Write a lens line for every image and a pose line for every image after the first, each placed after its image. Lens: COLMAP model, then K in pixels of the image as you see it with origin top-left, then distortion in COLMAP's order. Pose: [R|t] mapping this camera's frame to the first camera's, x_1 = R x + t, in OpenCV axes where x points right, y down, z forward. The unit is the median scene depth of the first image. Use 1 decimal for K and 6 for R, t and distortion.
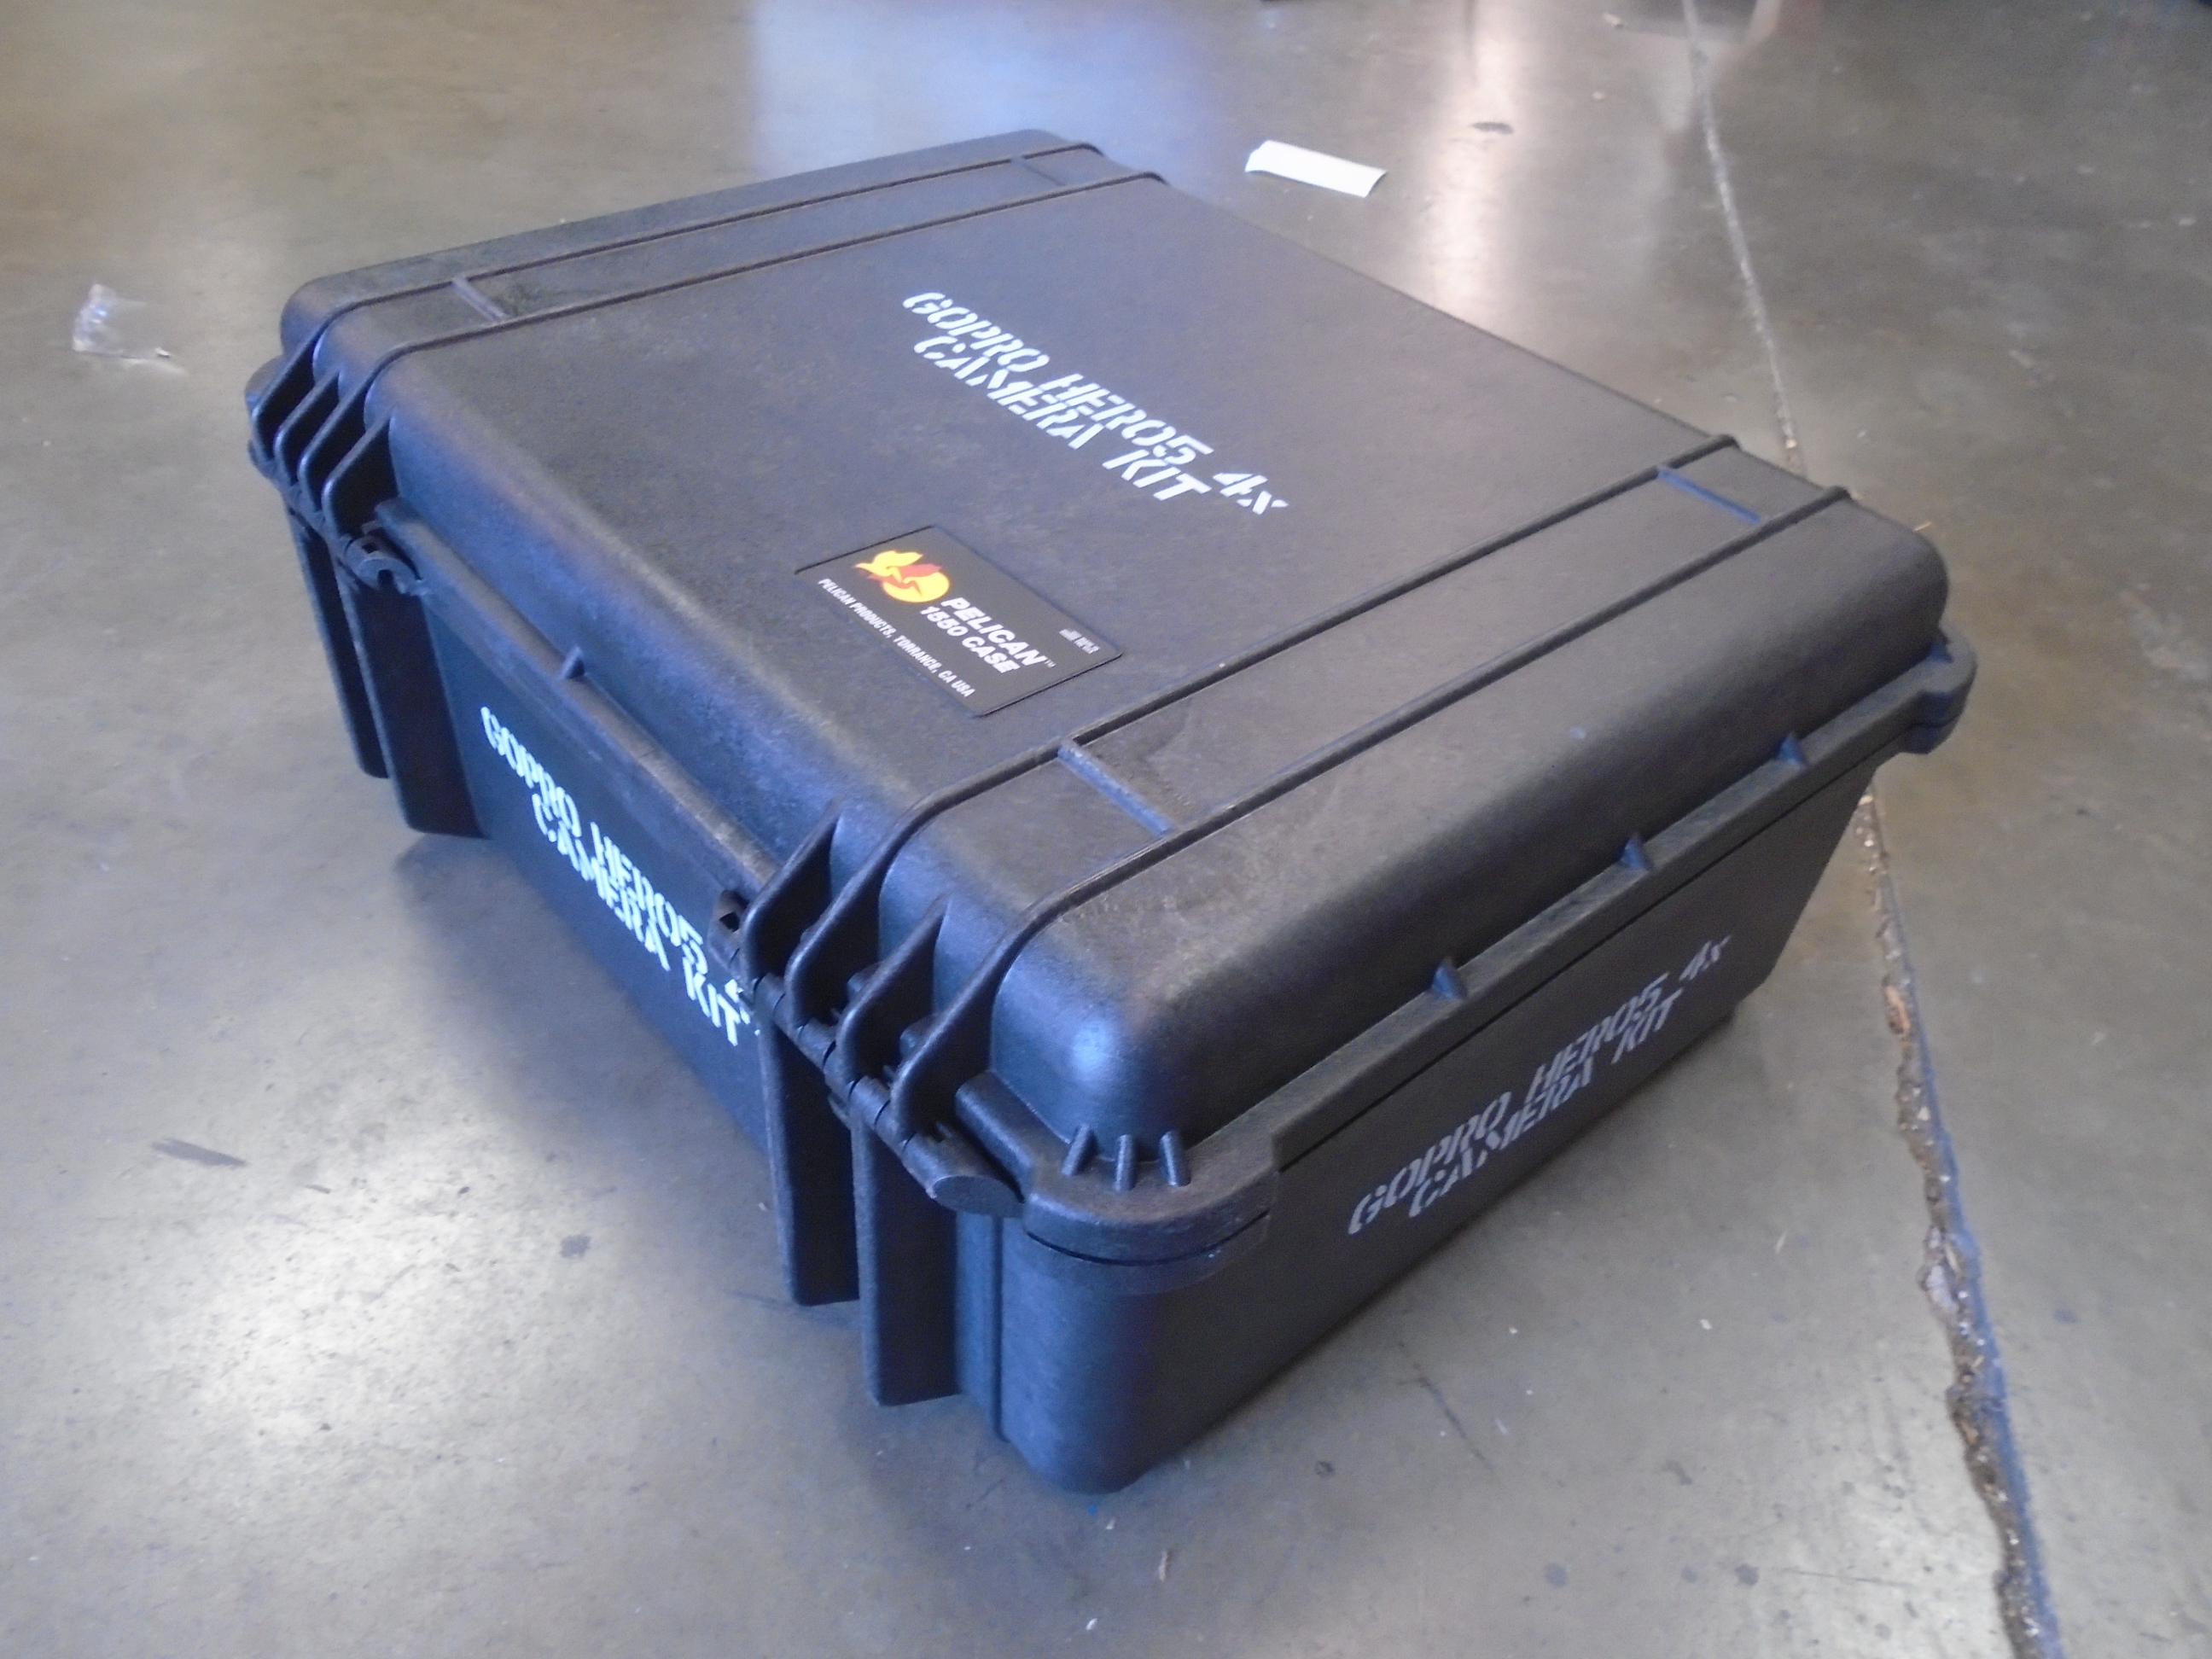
lens RADIAL K [[1684.1, 0, 1106.0], [0, 1684.1, 829.5], [0, 0, 1]] dist [-0.005154, -0.000218]
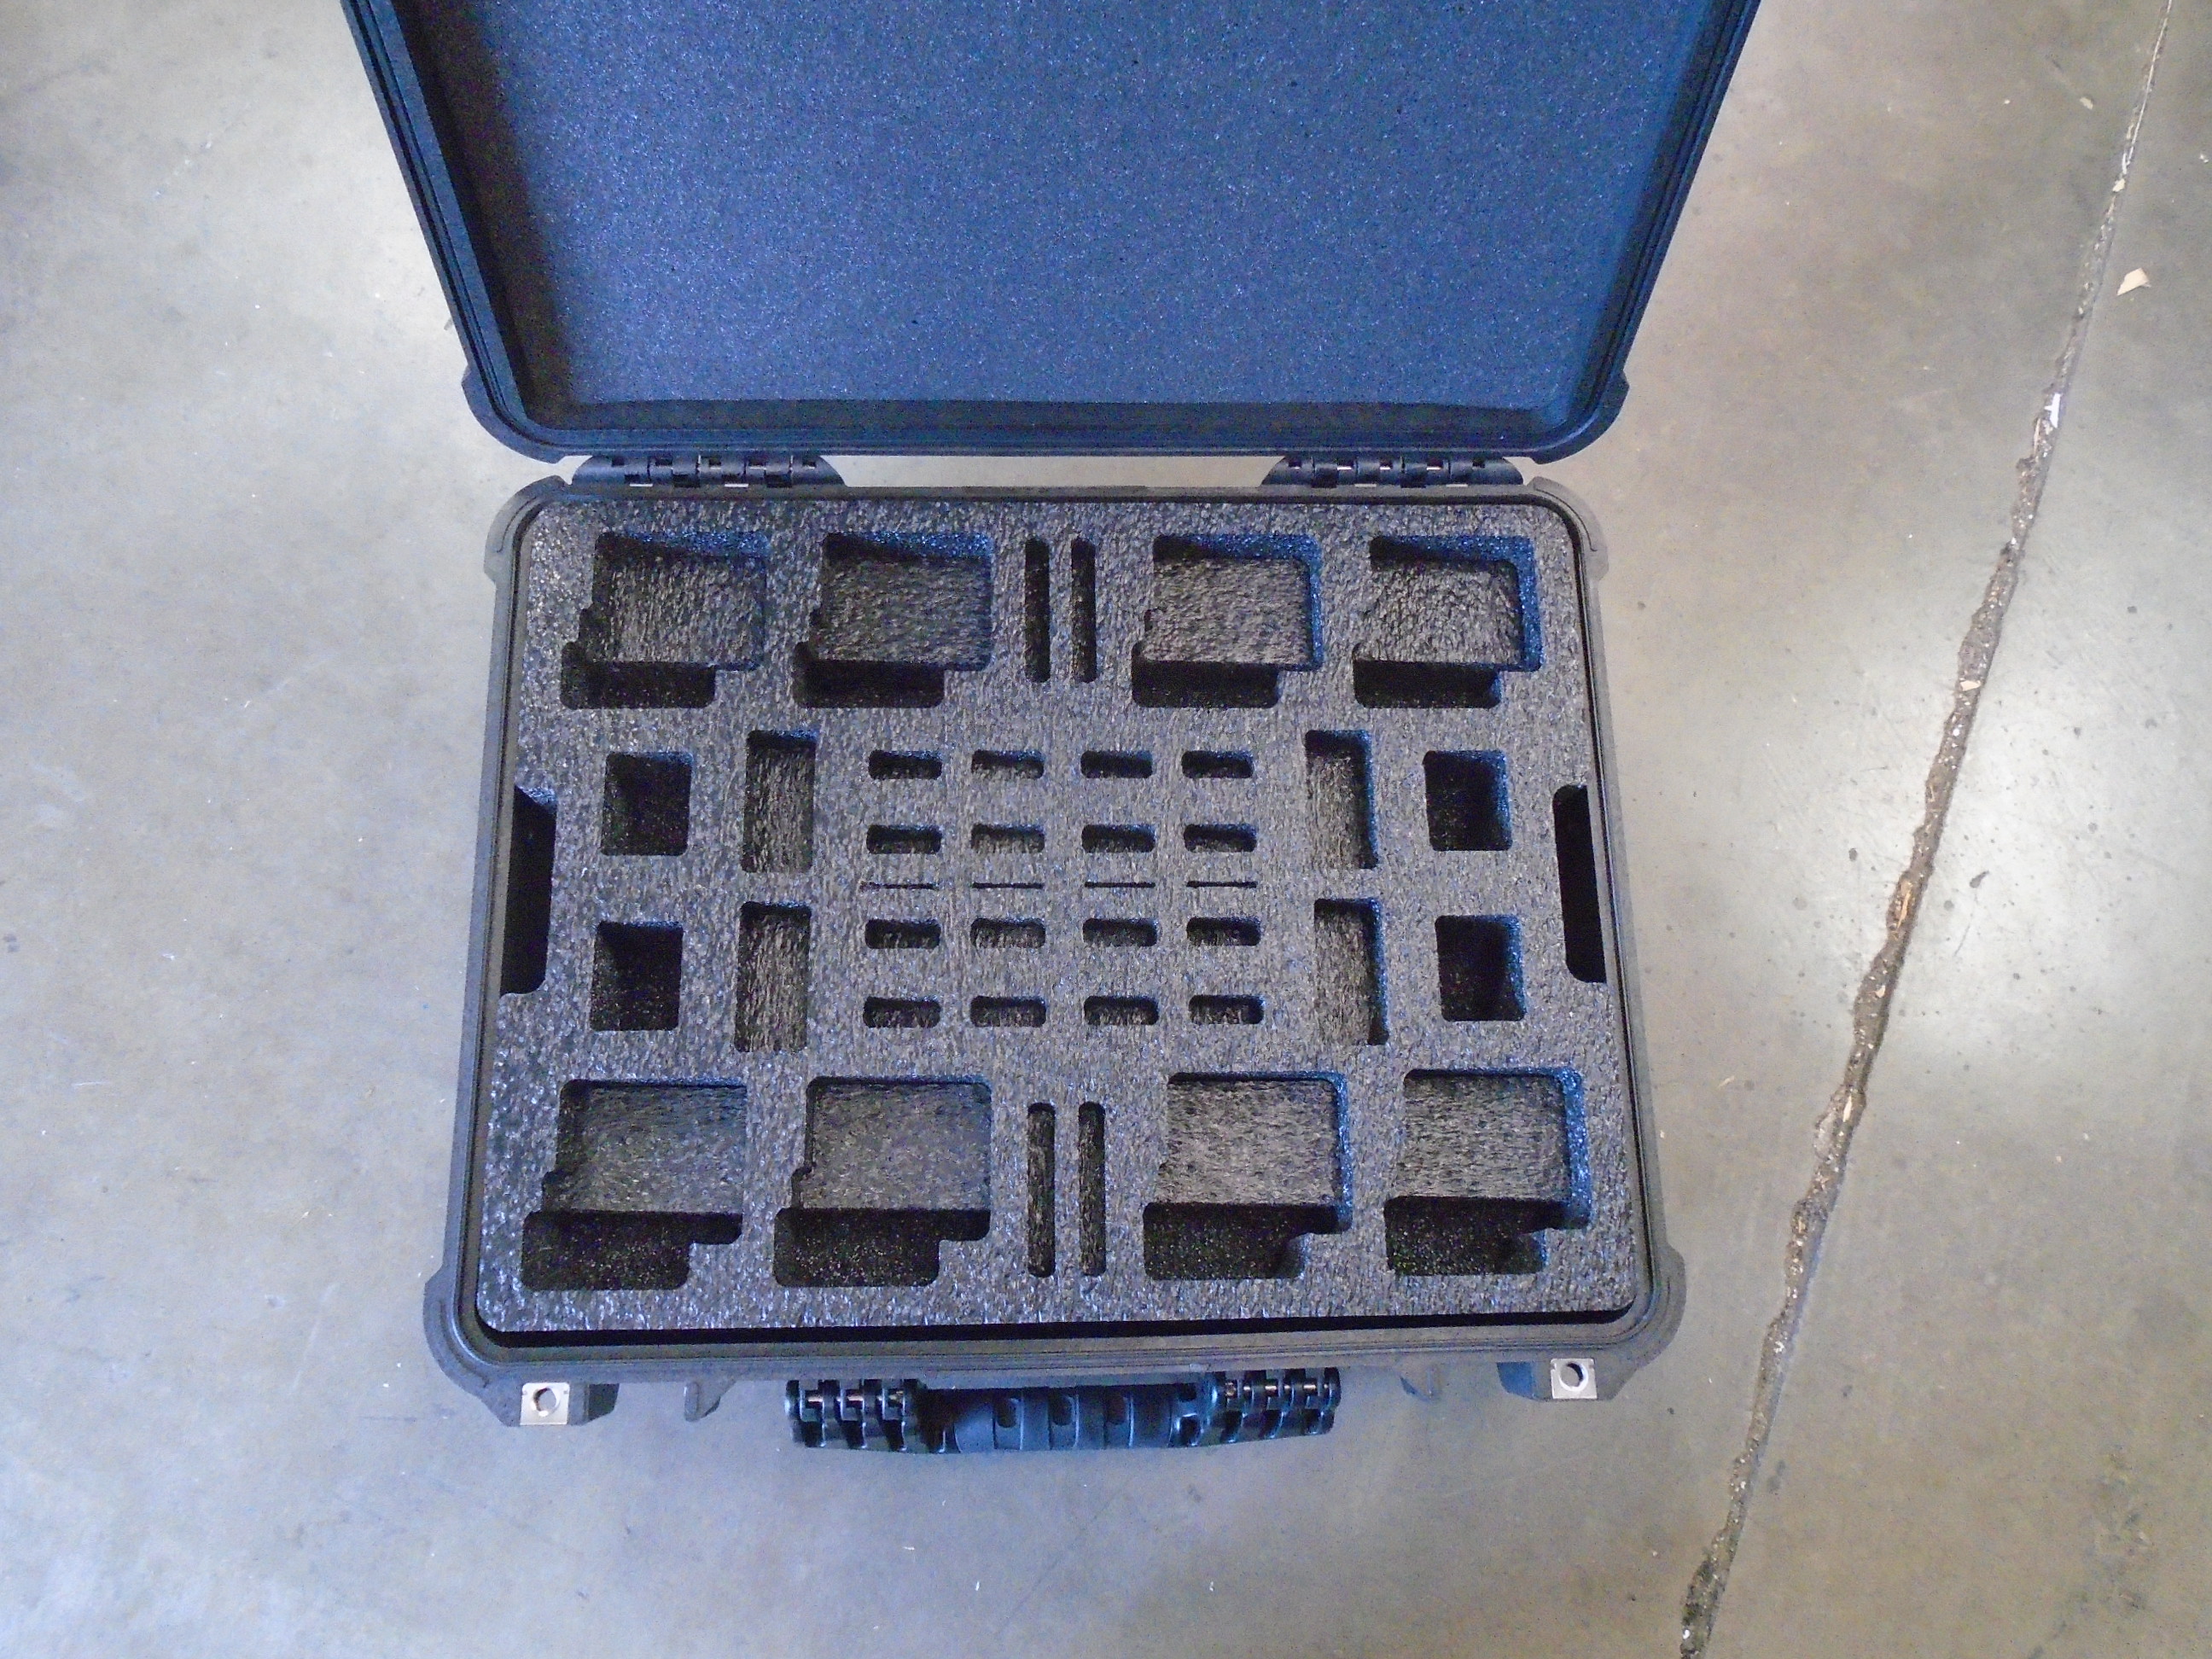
lens RADIAL K [[1684.1, 0, 1106.0], [0, 1684.1, 829.5], [0, 0, 1]] dist [-0.005154, -0.000218]
pose [[0.982663, 0.173229, -0.066072, -0.090339], [-0.109401, 0.829490, 0.547703, -0.659954], [0.149684, -0.530979, 0.834060, -0.218123]]
